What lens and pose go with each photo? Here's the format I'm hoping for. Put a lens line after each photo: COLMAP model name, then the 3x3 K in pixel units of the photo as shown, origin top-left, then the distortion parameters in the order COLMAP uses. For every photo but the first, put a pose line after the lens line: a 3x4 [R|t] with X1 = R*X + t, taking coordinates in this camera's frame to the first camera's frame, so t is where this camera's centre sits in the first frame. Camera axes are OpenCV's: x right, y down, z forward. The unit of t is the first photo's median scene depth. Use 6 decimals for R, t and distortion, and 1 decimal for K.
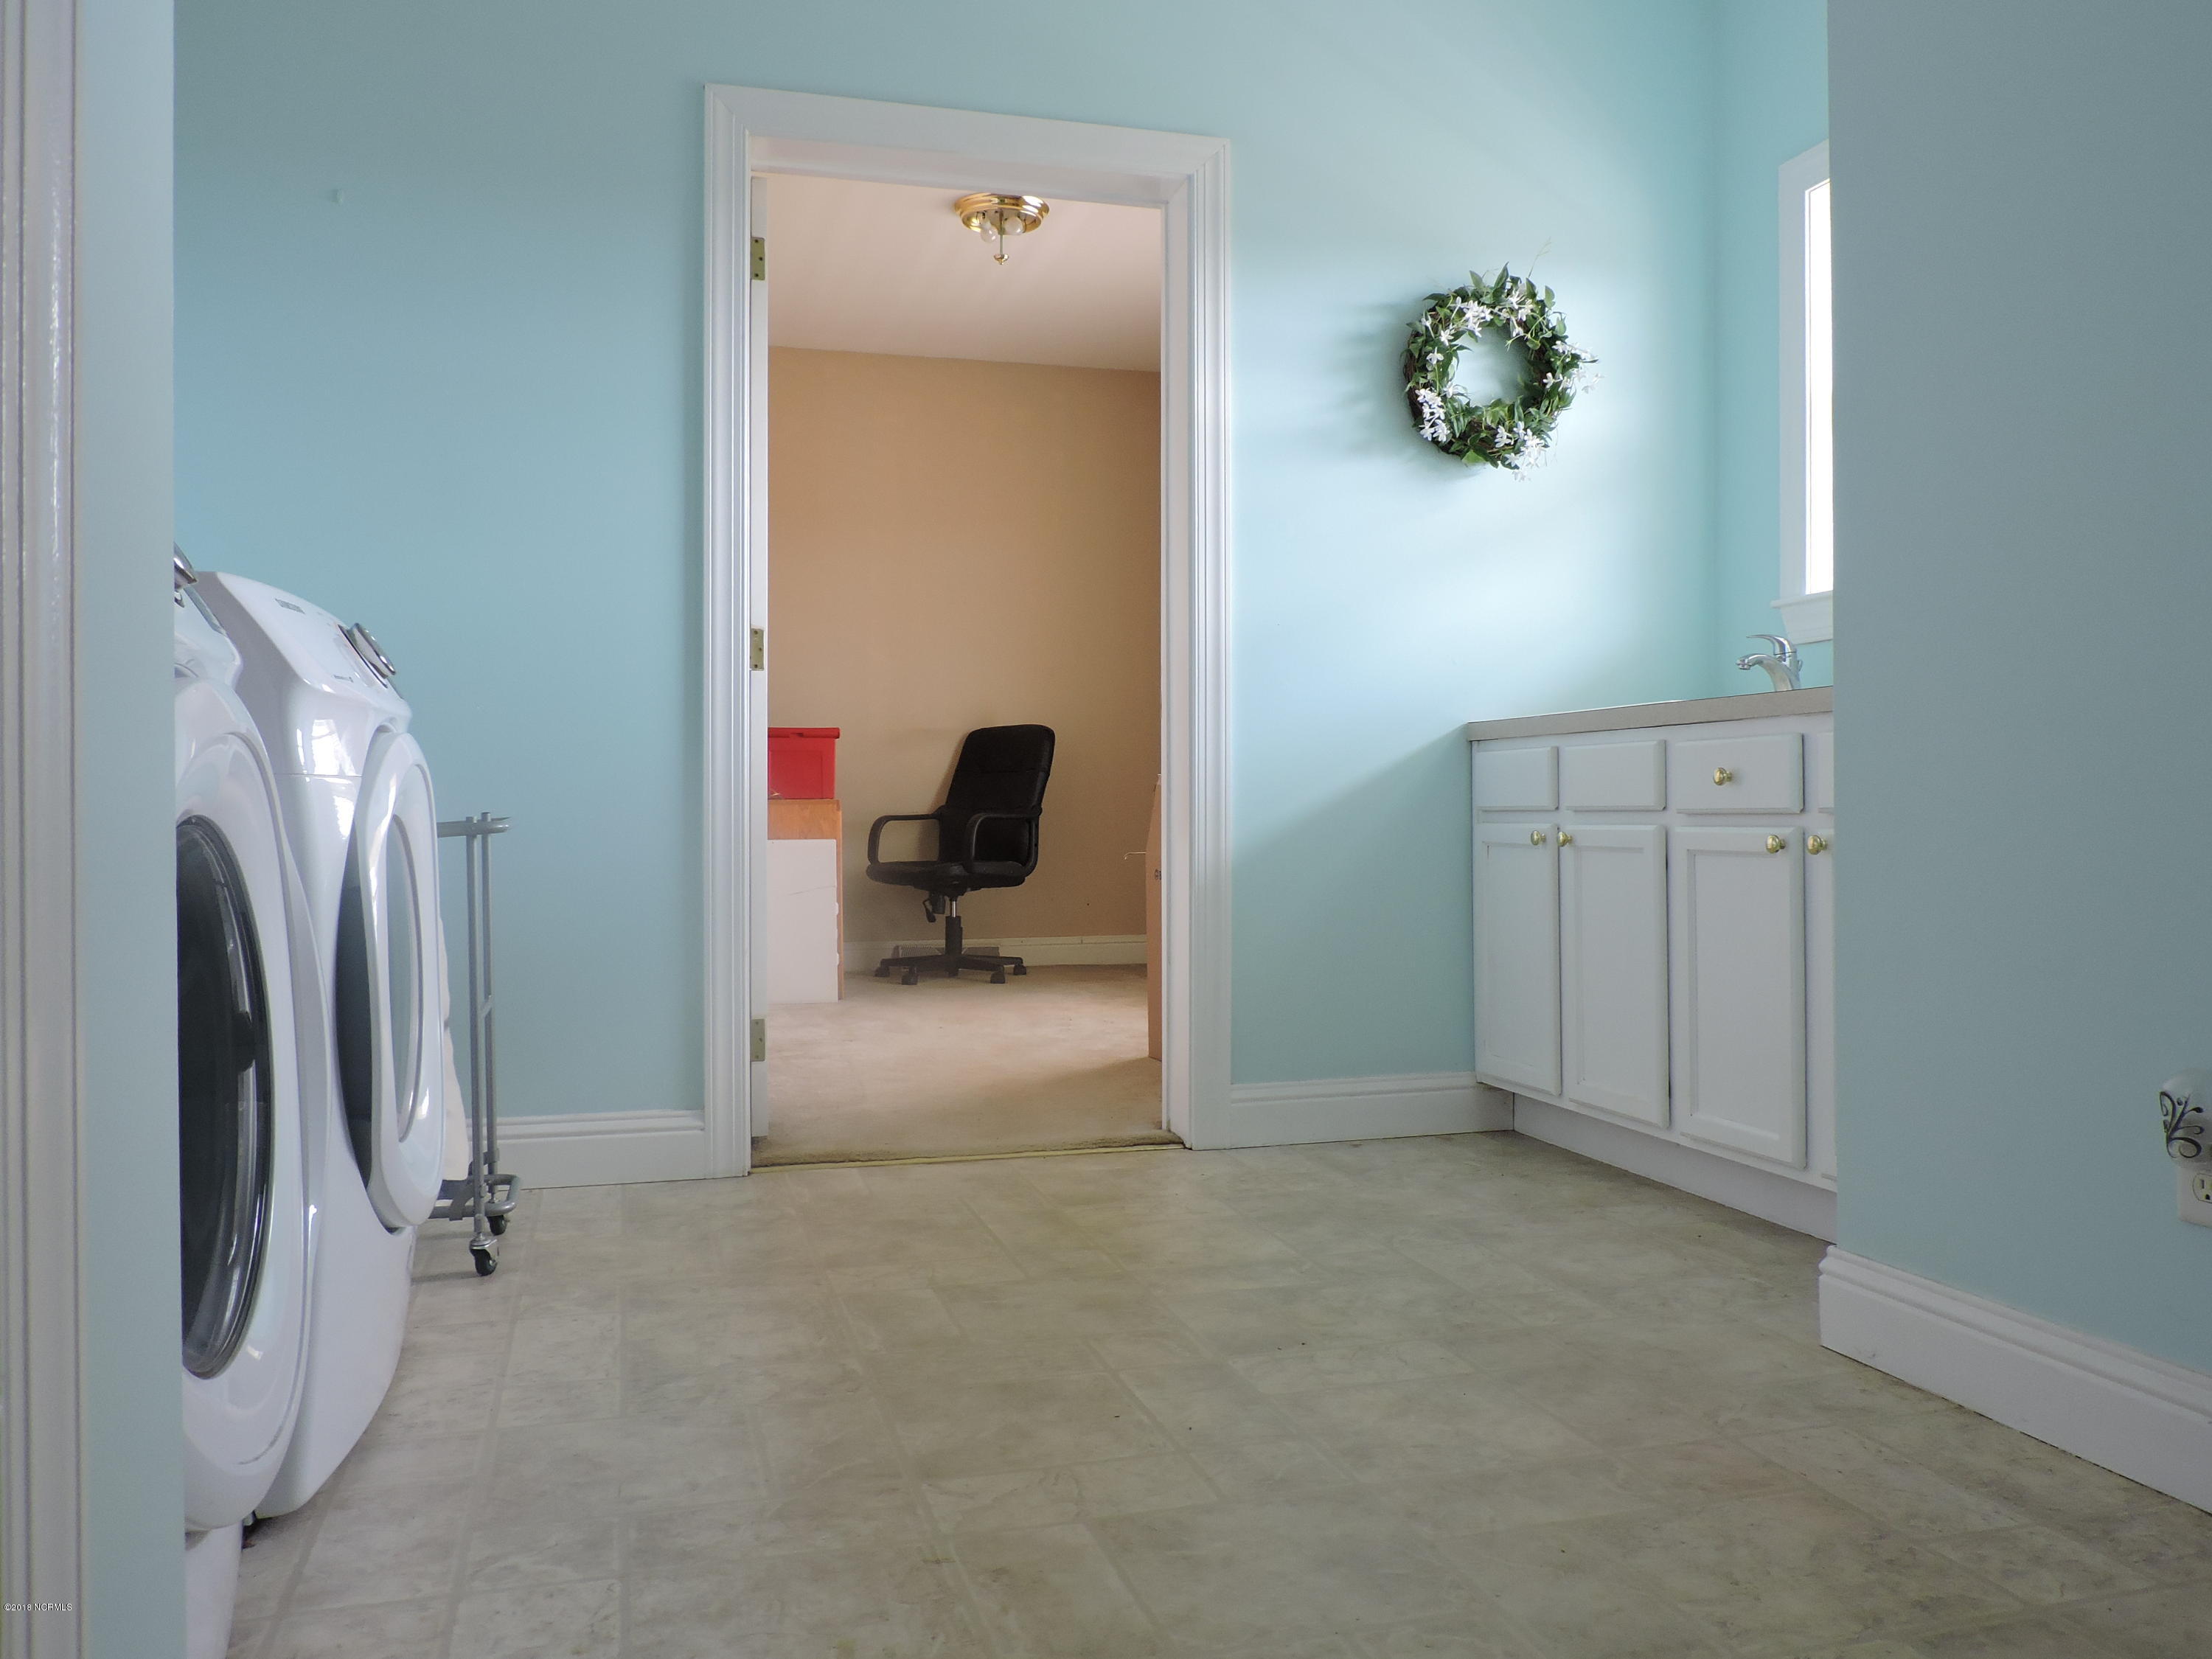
lens RADIAL K [[1786.5, 0, 1106.0], [0, 1786.5, 829.5], [0, 0, 1]] dist [-0.005664, -0.005495]
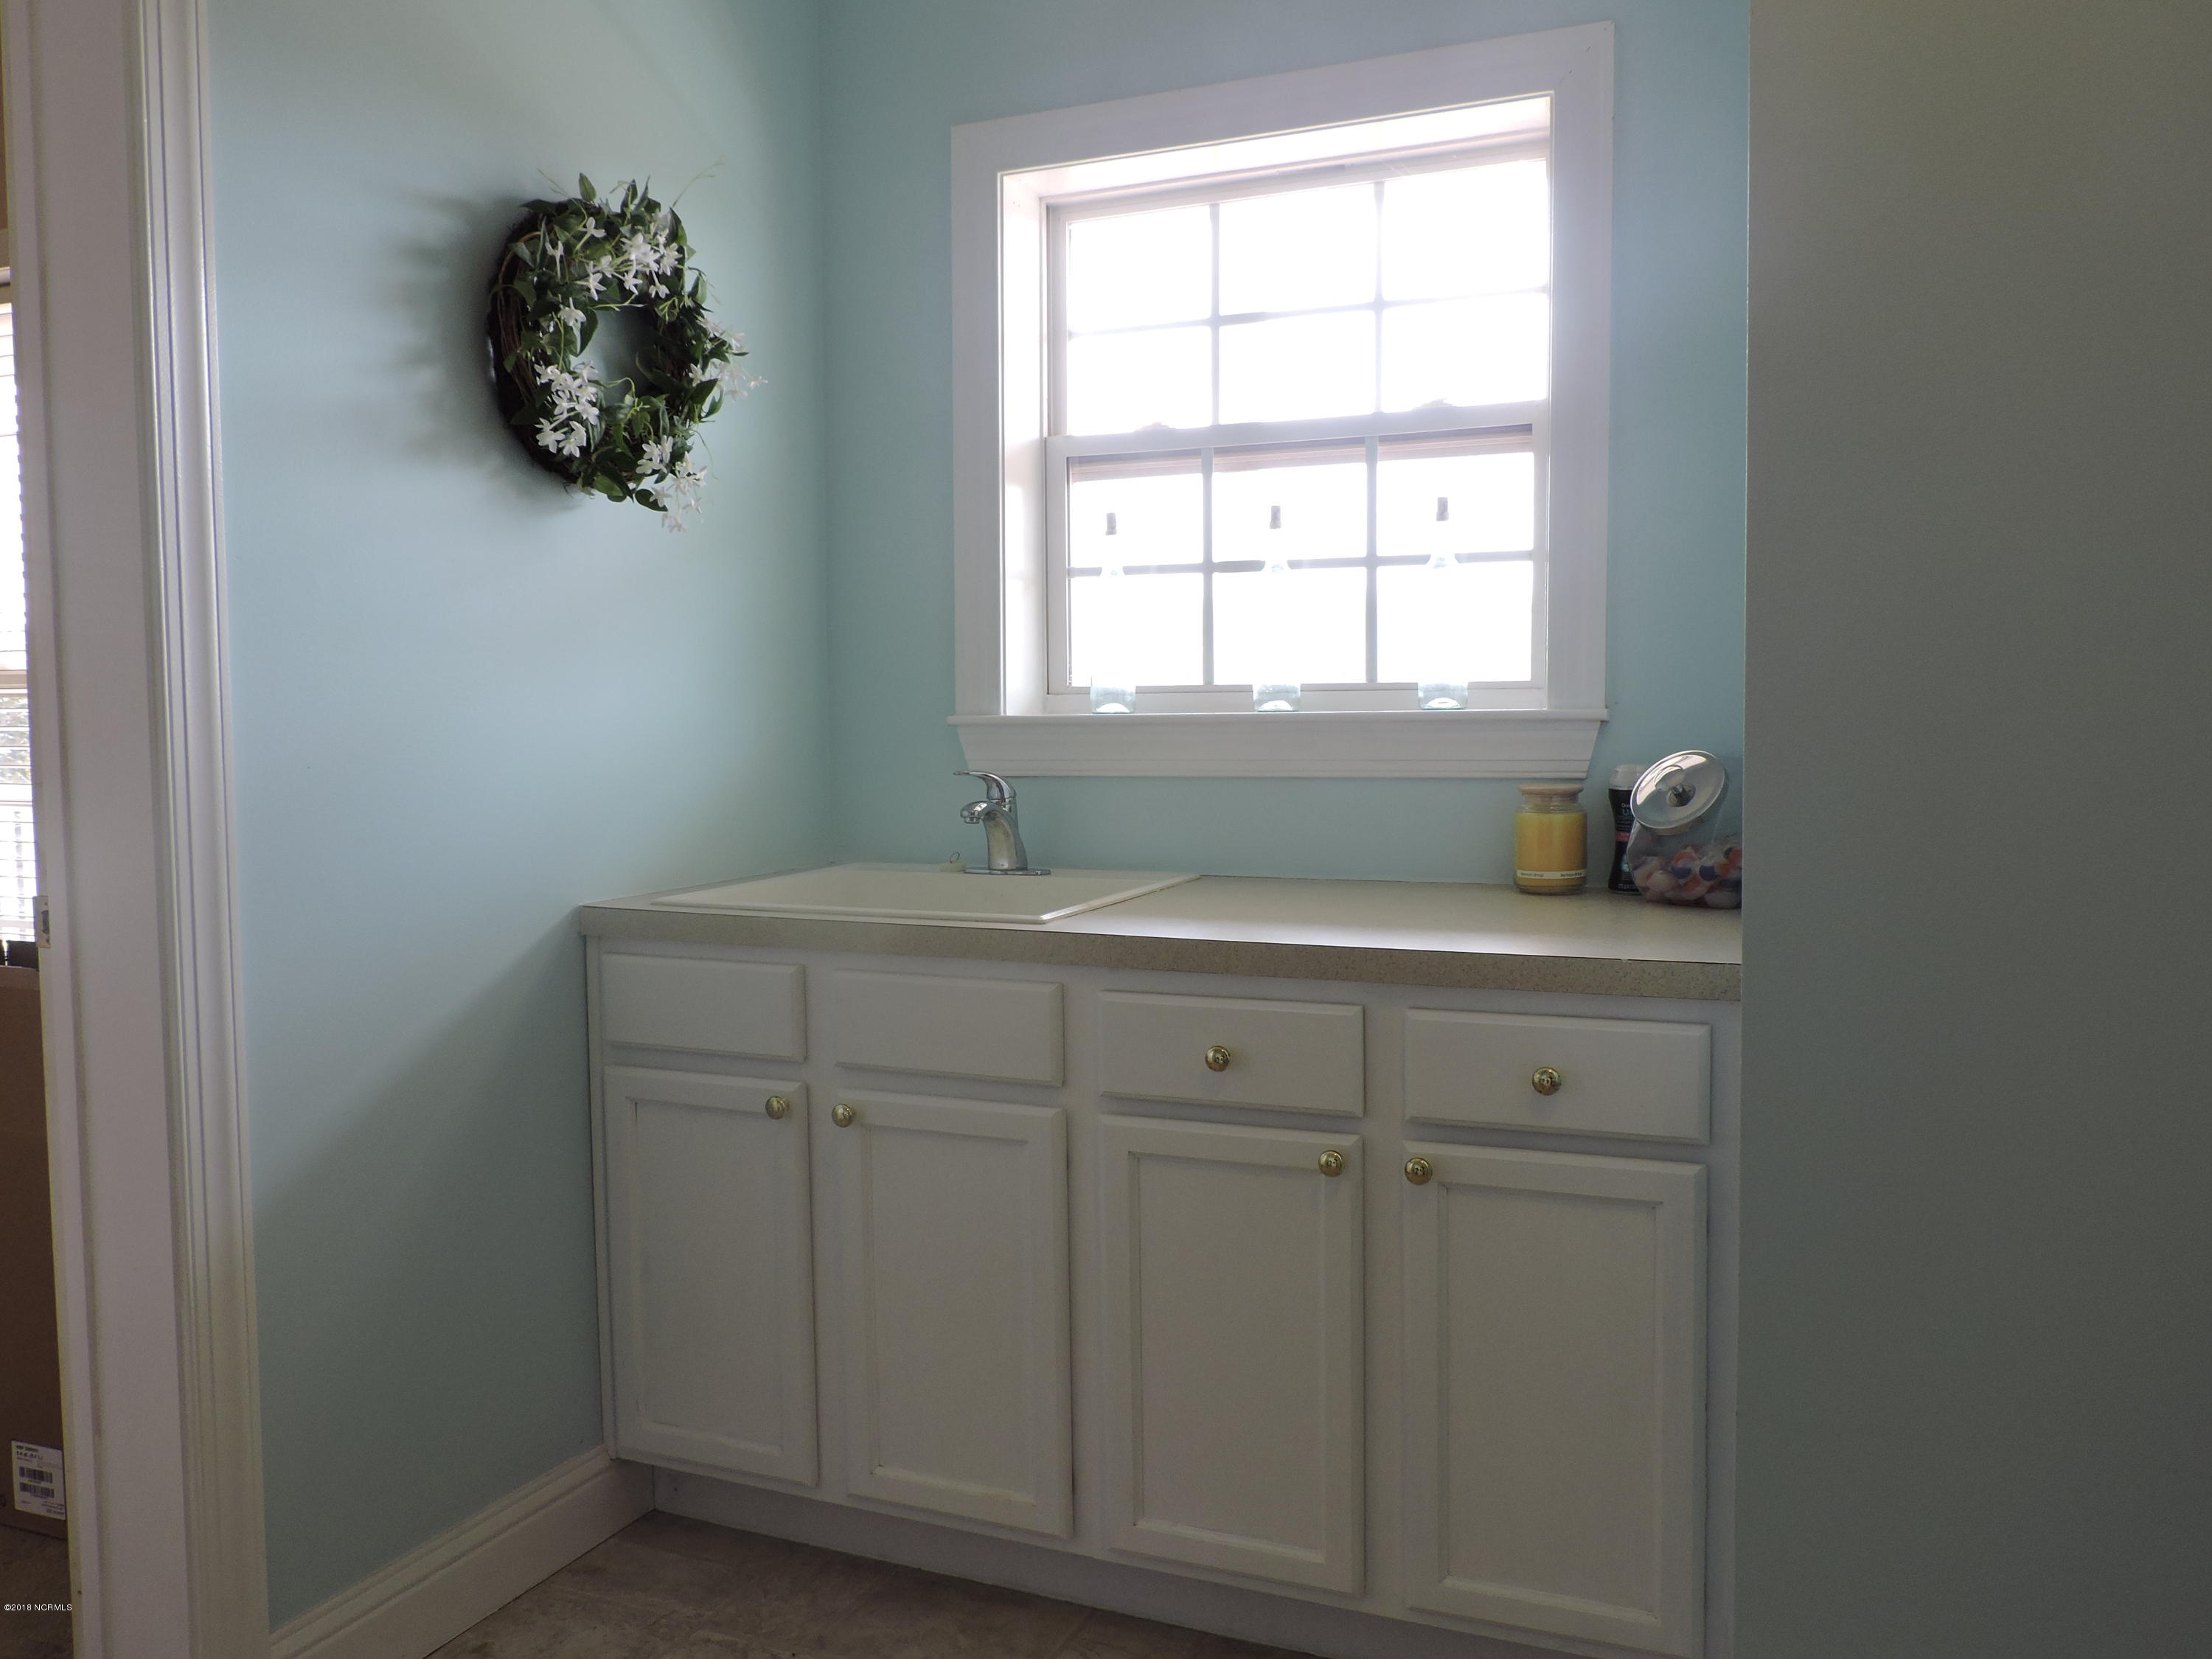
lens RADIAL K [[1786.5, 0, 1106.0], [0, 1786.5, 829.5], [0, 0, 1]] dist [-0.005664, -0.005495]
pose [[0.630693, -0.053906, 0.774158, -0.168476], [0.007585, 0.997965, 0.063311, -0.127694], [-0.775995, -0.034057, 0.629819, 0.473587]]
